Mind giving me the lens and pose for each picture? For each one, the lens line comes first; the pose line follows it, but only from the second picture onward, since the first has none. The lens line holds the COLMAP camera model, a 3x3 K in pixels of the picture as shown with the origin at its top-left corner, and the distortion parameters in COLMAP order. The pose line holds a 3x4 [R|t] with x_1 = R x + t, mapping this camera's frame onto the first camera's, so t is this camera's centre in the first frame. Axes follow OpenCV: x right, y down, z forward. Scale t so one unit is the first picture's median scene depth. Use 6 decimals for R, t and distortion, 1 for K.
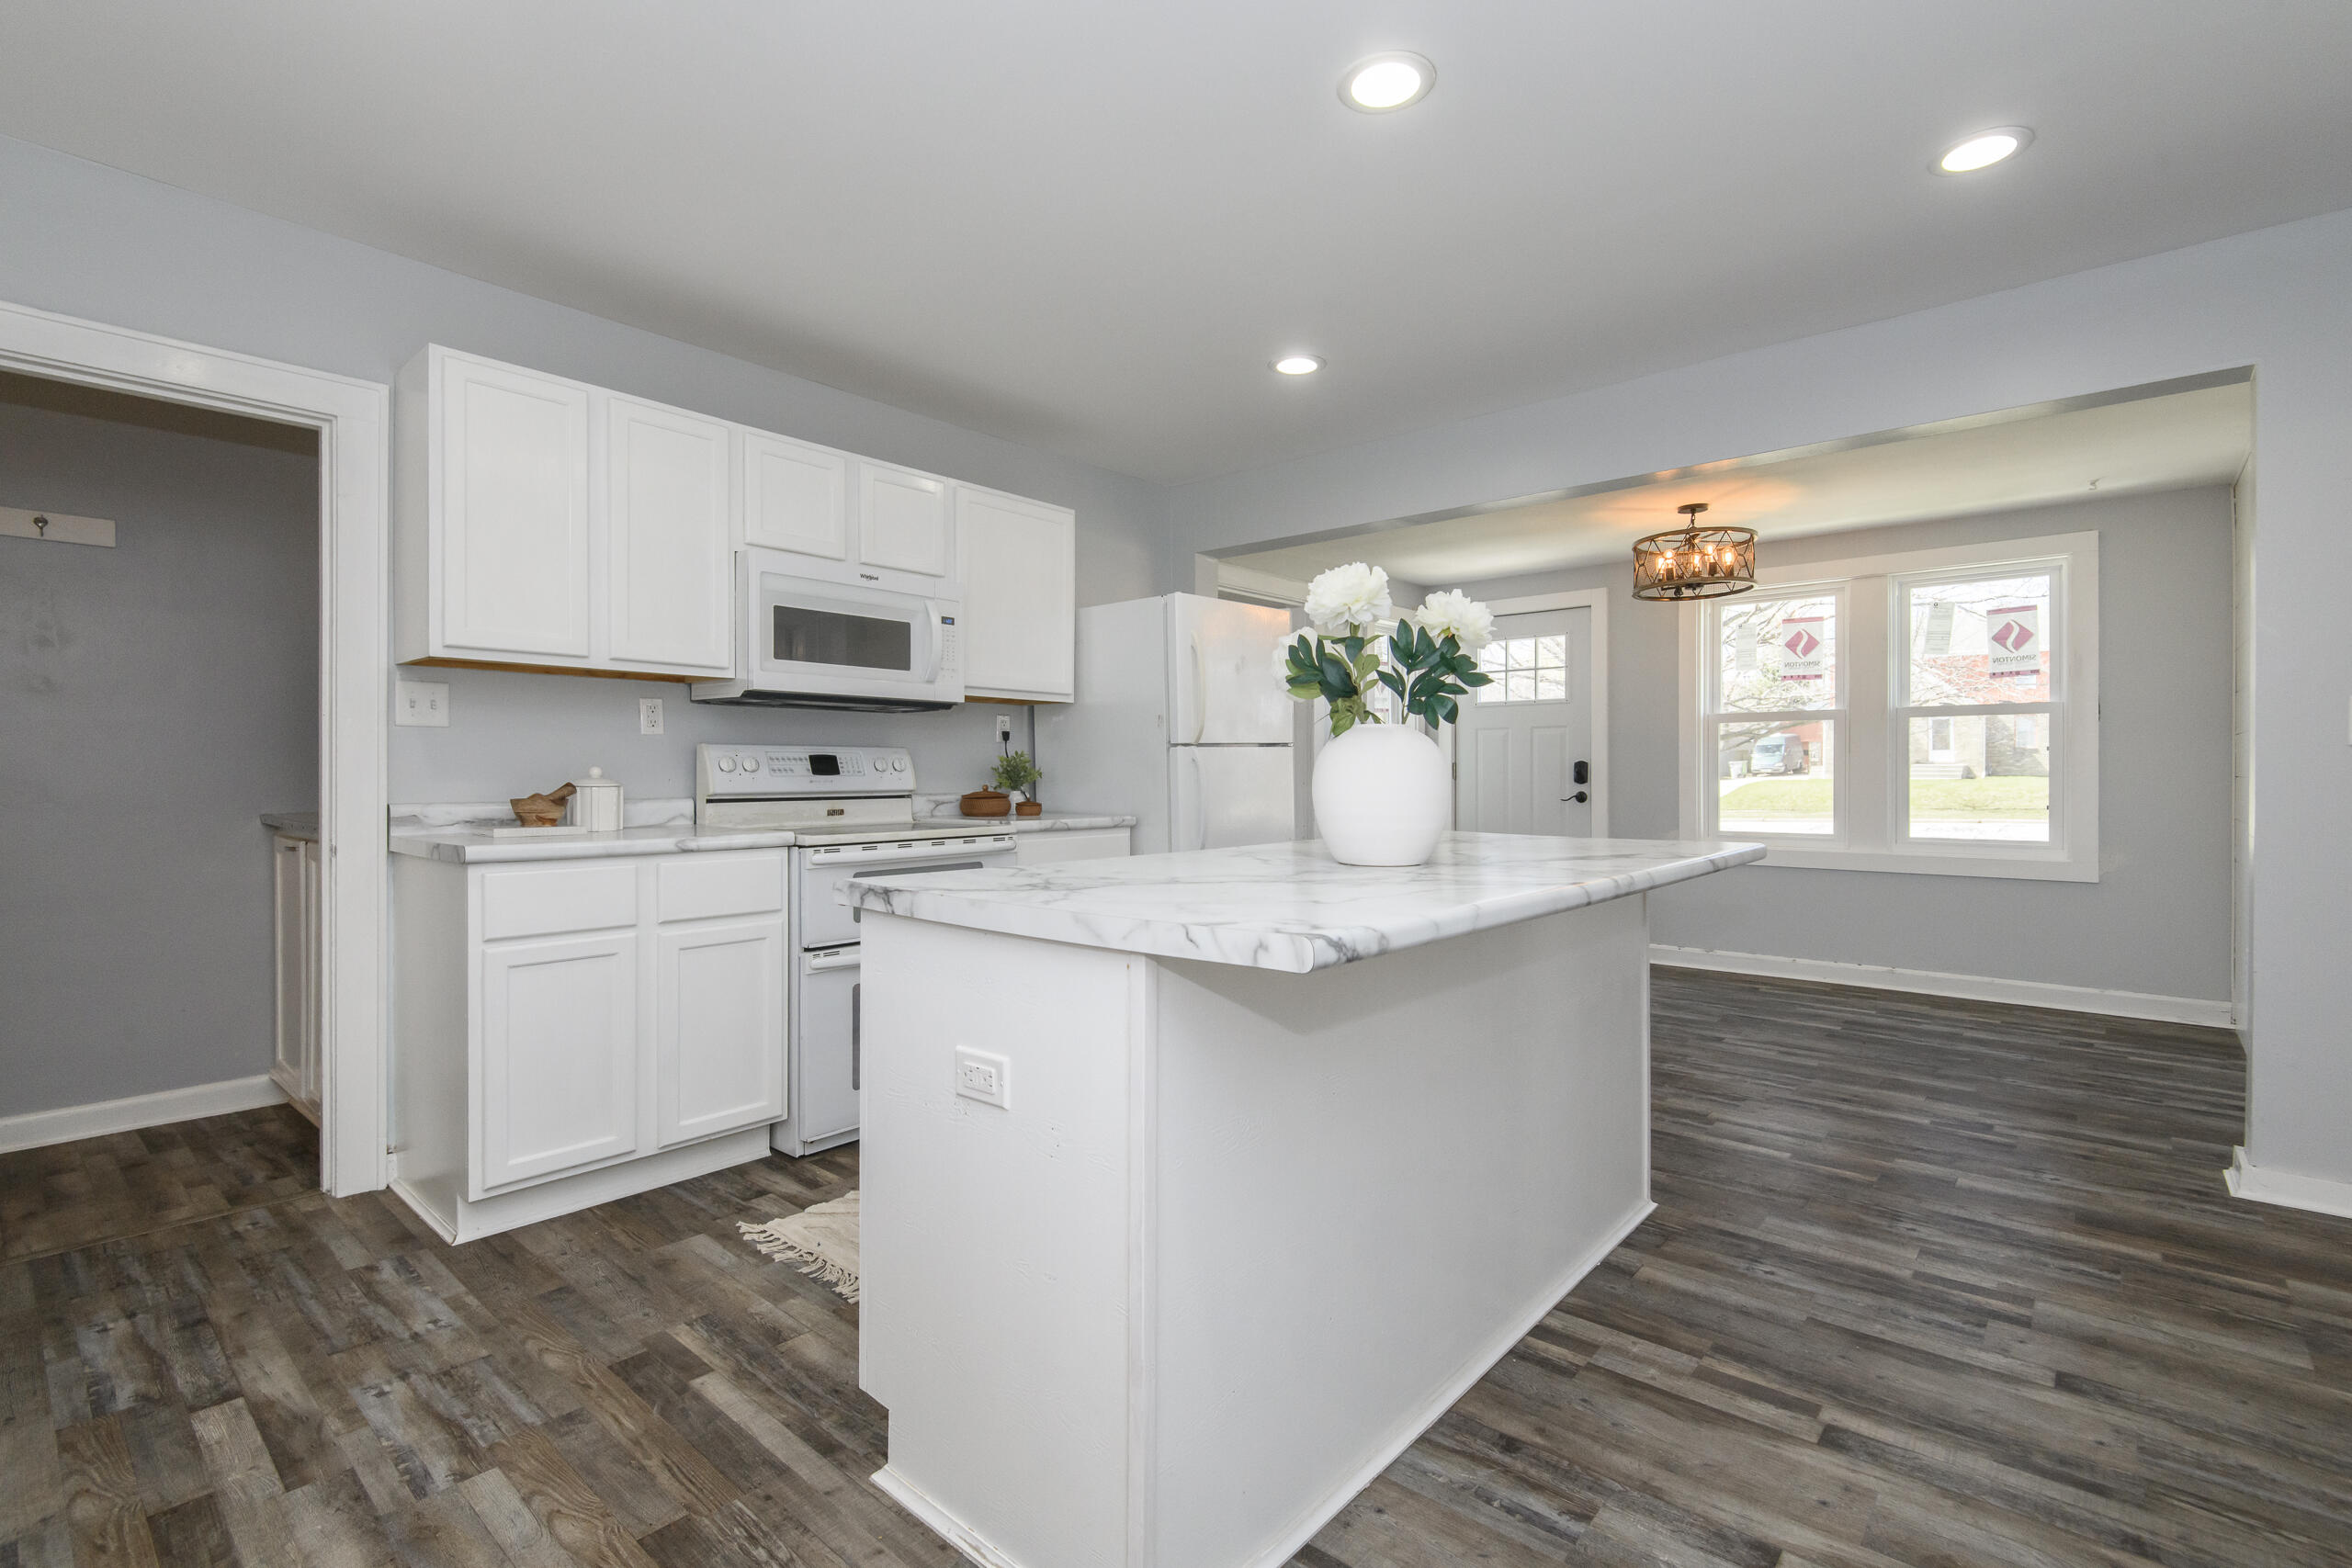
lens RADIAL K [[1065.7, 0, 1182.2], [0, 1065.7, 778.8], [0, 0, 1]] dist [-0.008001, -0.002549]
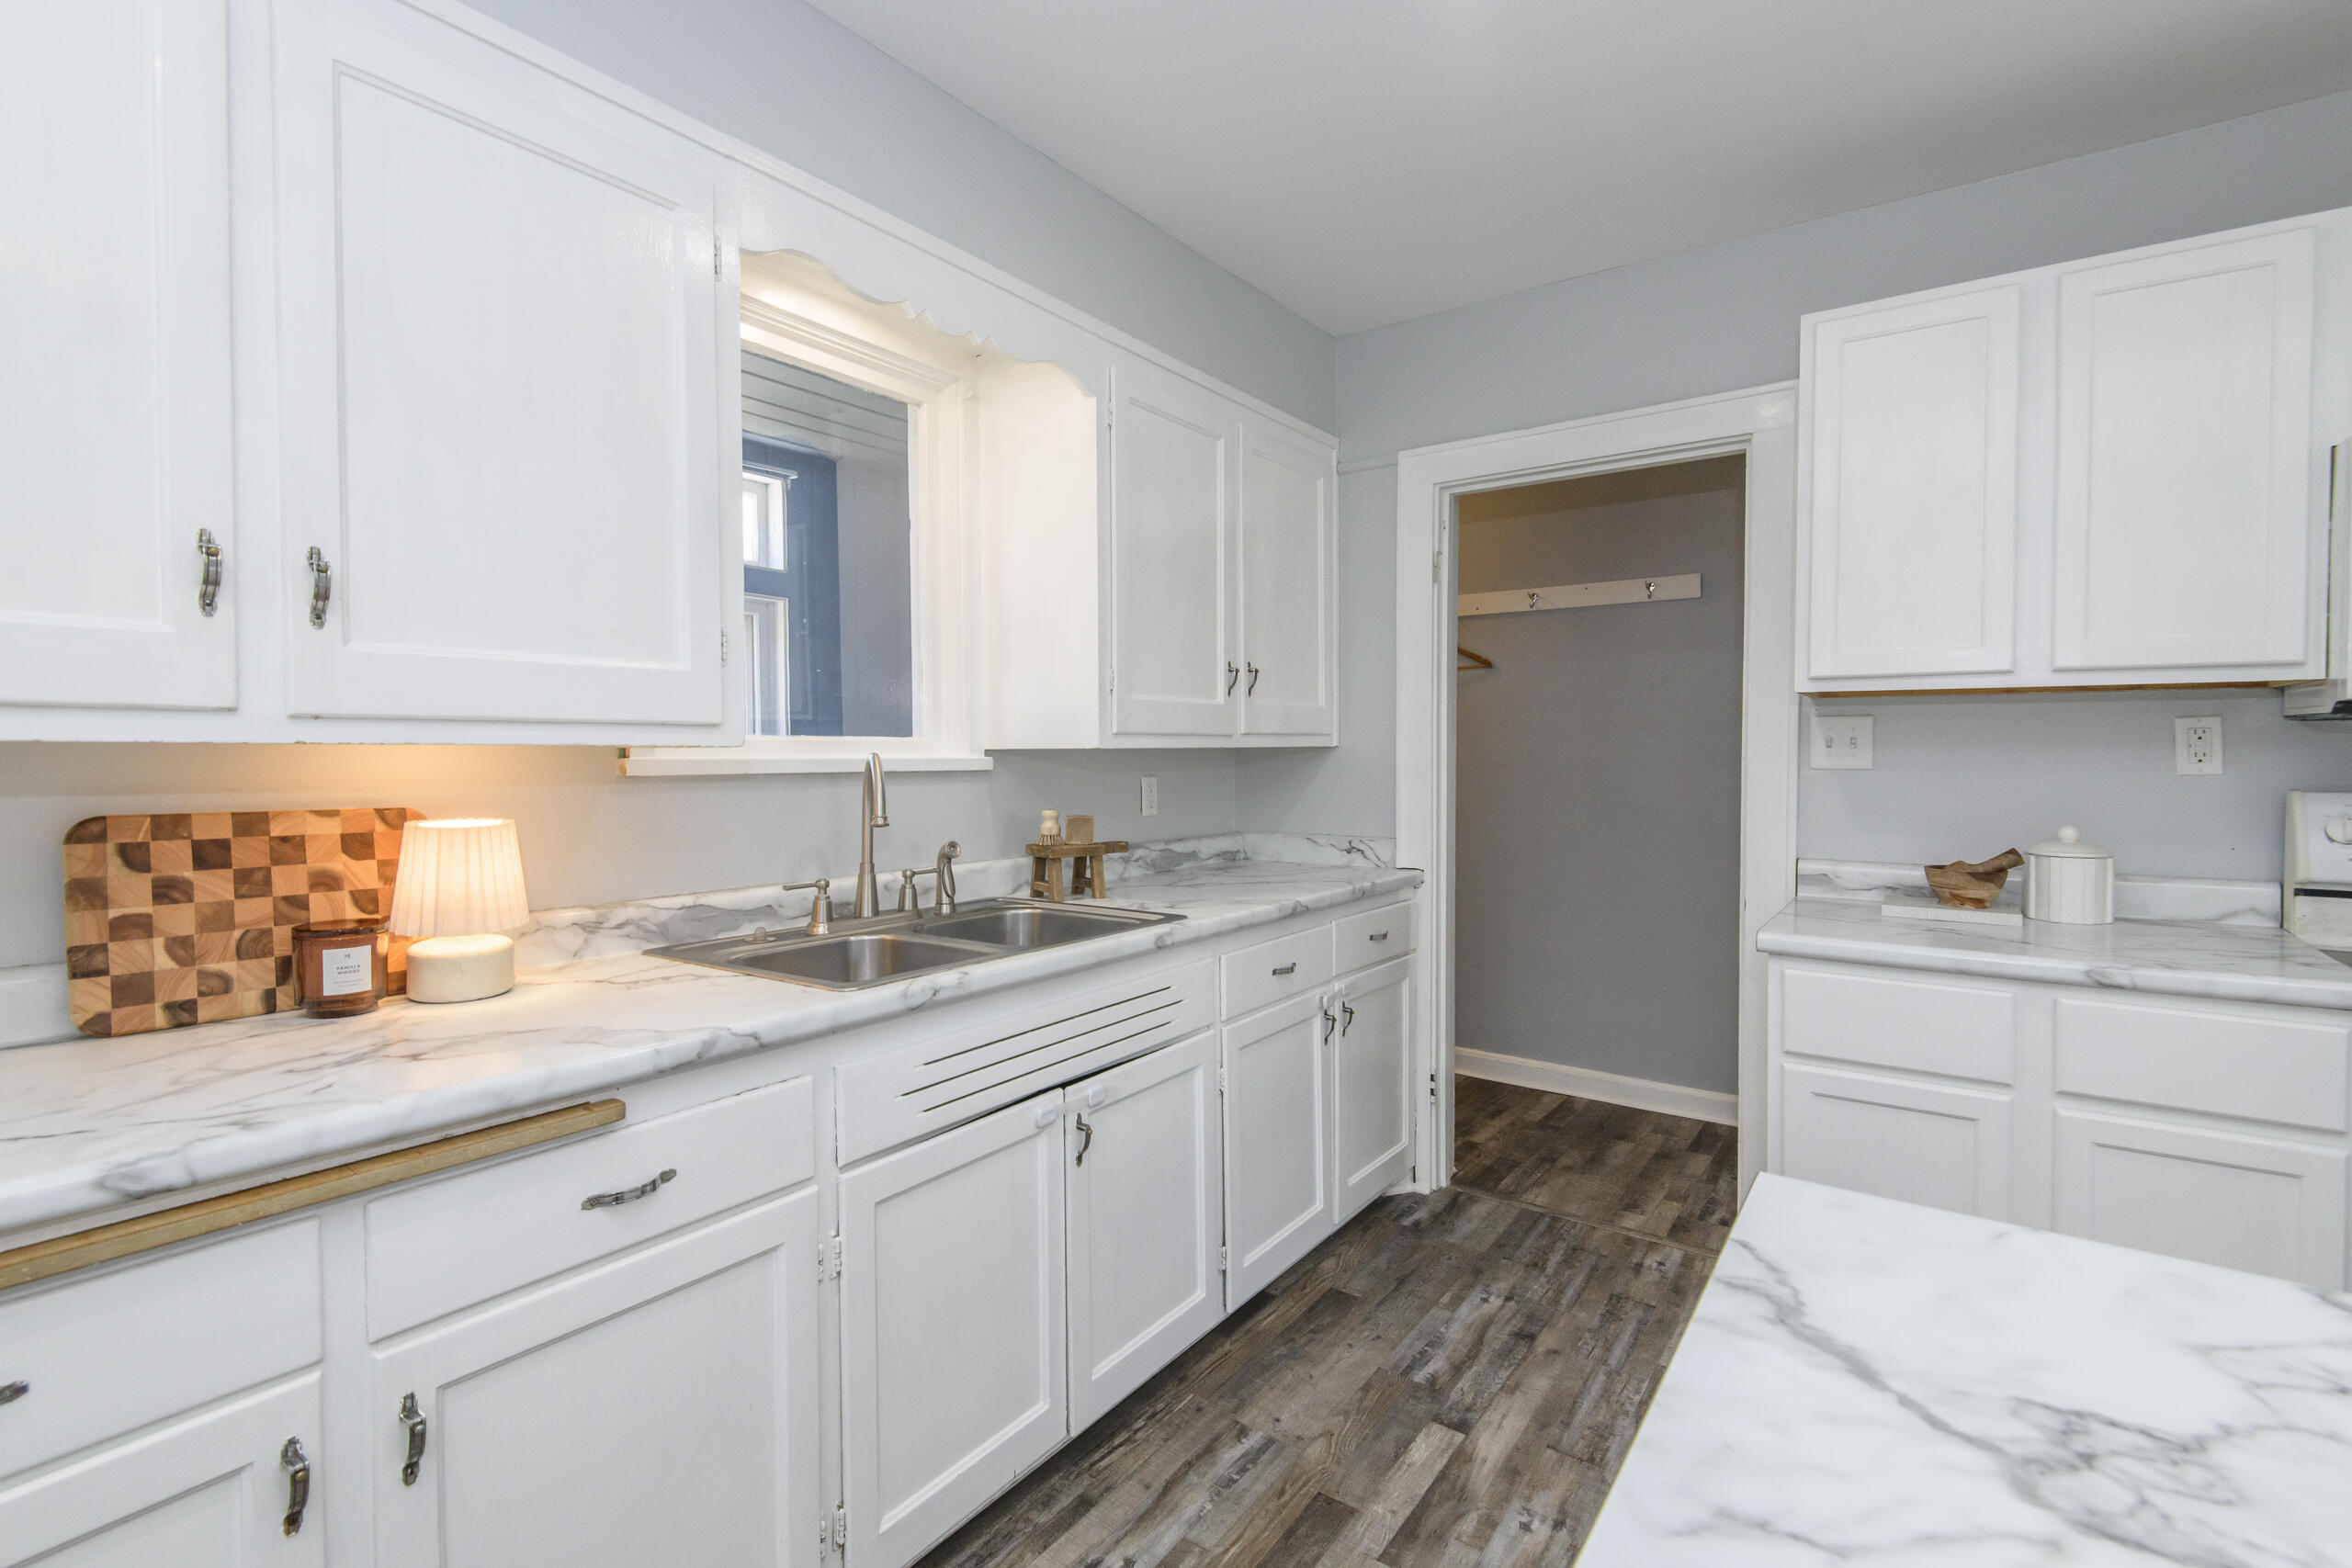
lens RADIAL K [[1065.7, 0, 1170.8], [0, 1065.7, 777.8], [0, 0, 1]] dist [-0.008001, -0.002549]
pose [[0.077289, 0.021988, -0.996766, 0.088878], [-0.003530, 0.999757, 0.021781, -0.064046], [0.997002, 0.001835, 0.077348, 0.440995]]
